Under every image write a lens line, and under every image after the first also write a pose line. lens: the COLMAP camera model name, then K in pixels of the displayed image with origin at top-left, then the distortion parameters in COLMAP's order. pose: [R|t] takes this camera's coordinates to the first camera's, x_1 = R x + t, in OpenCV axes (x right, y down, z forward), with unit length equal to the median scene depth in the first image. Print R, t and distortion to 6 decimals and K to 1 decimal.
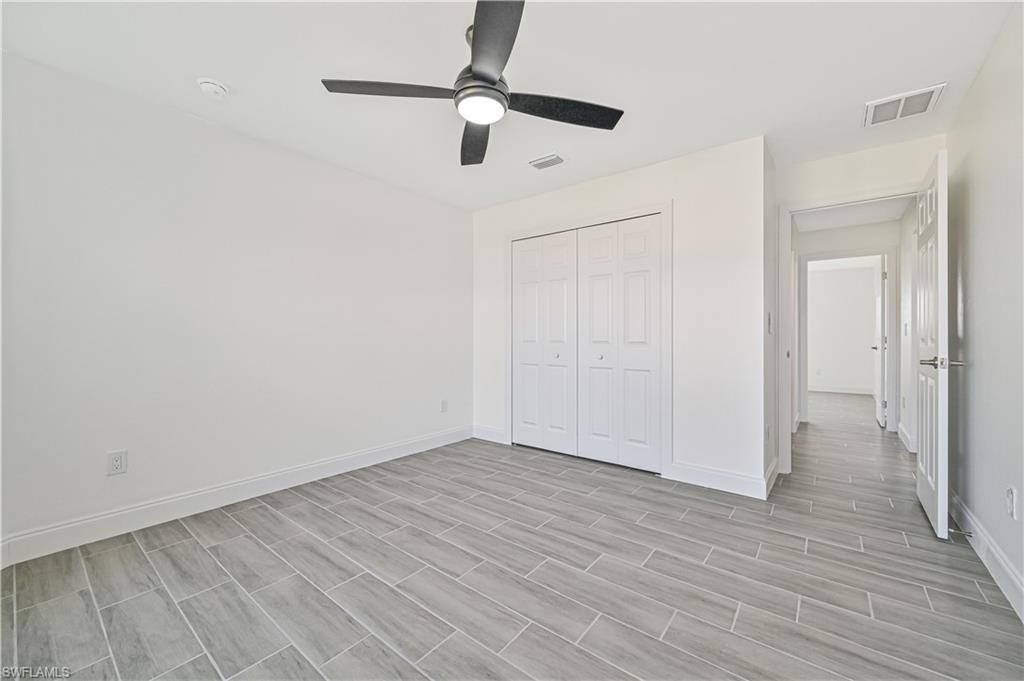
lens RADIAL K [[410.2, 0, 512.0], [0, 410.2, 337.4], [0, 0, 1]] dist [0.001659, -0.000576]
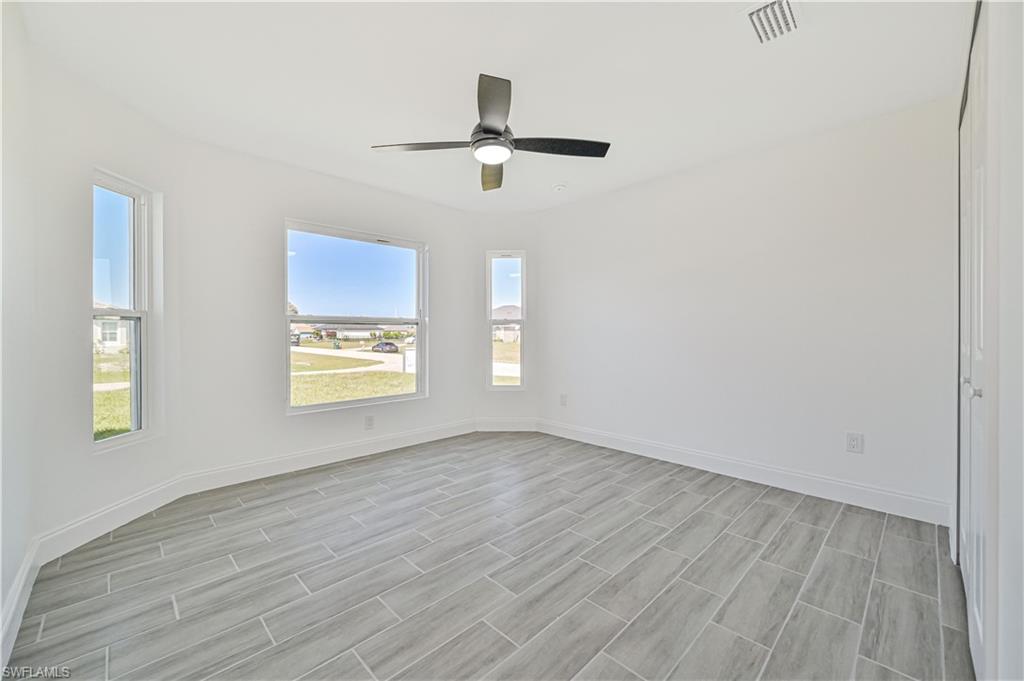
lens RADIAL K [[410.2, 0, 513.8], [0, 410.2, 335.8], [0, 0, 1]] dist [0.001659, -0.000576]
pose [[-0.130647, 0.008115, -0.991396, 0.817221], [-0.000267, 0.999966, 0.008220, -0.006830], [0.991429, 0.001339, -0.130640, 0.860484]]
